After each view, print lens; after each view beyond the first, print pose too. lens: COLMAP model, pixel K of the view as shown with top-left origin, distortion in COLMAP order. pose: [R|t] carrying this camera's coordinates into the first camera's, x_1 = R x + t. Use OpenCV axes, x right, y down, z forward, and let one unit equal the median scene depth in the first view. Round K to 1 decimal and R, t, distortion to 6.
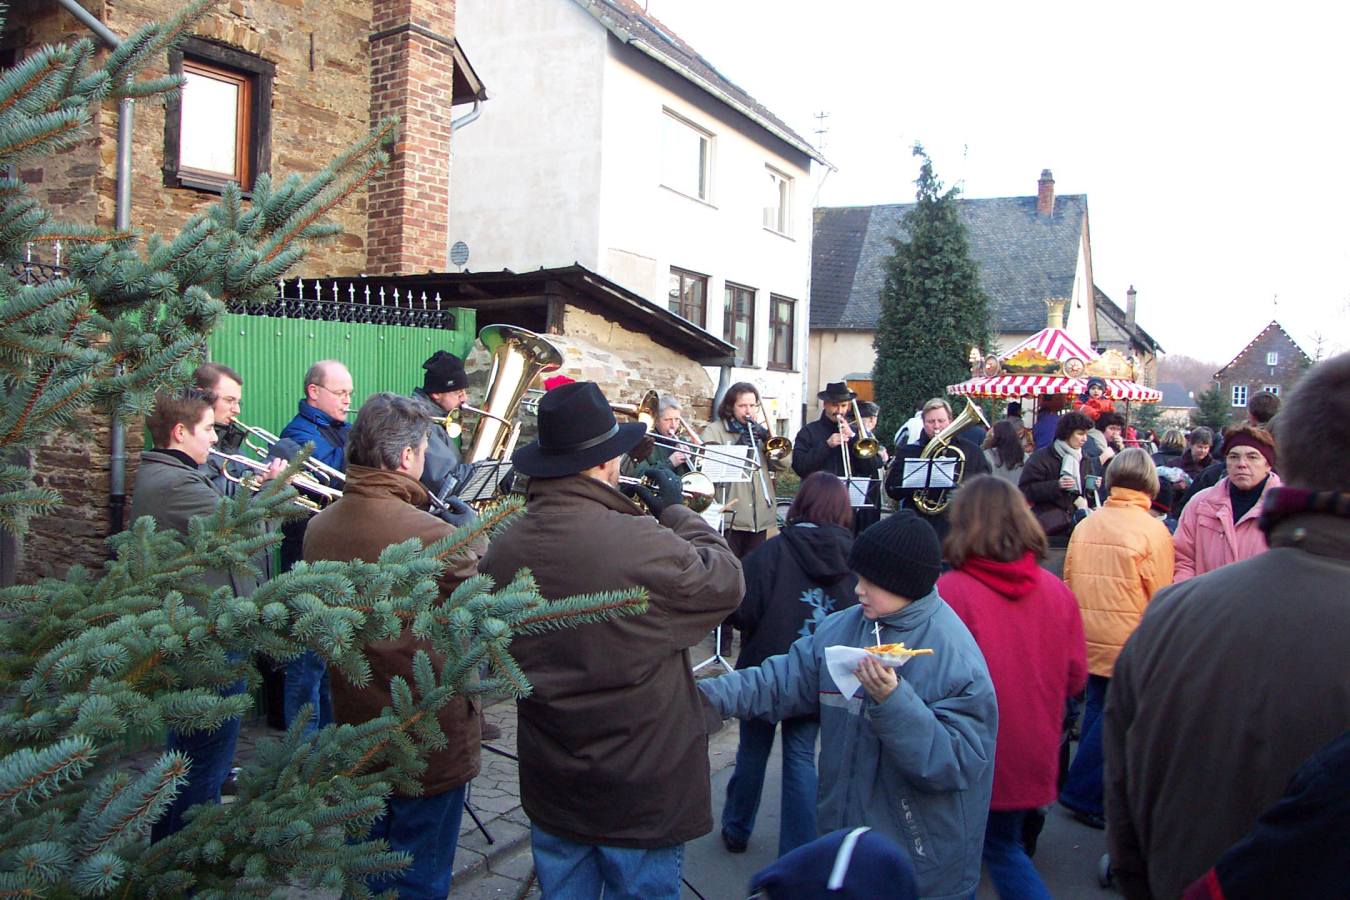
lens RADIAL K [[1088.5, 0, 675.4], [0, 1088.5, 450.0], [0, 0, 1]] dist [-0.089854, 0.006124]
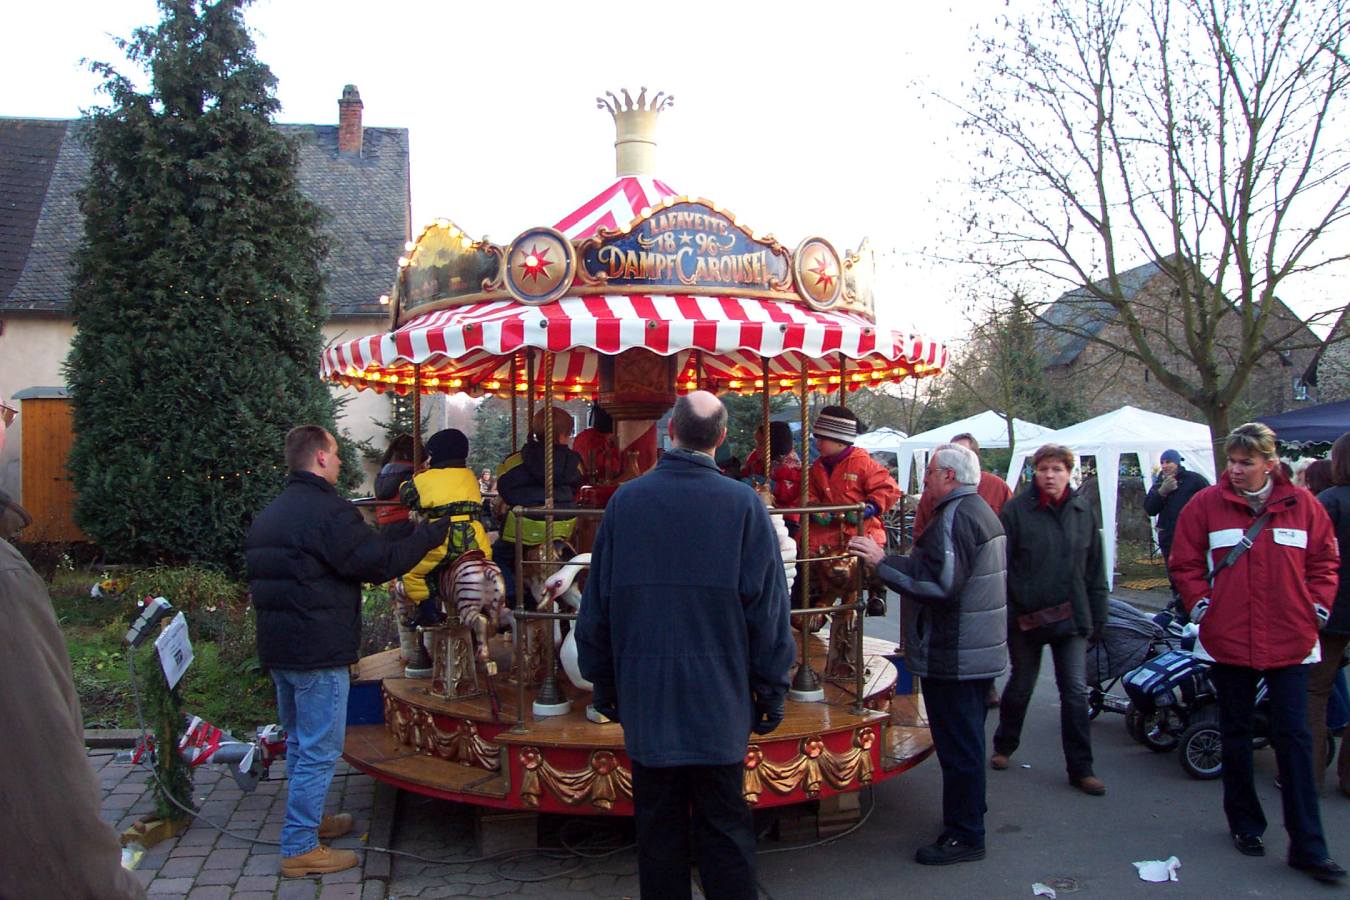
lens RADIAL K [[1088.5, 0, 677.0], [0, 1088.5, 445.5], [0, 0, 1]] dist [-0.089854, 0.006124]
pose [[0.769976, -0.035649, 0.637076, 0.099682], [0.063164, 0.997792, -0.020508, -0.014698], [-0.634938, 0.056031, 0.770528, 0.525269]]
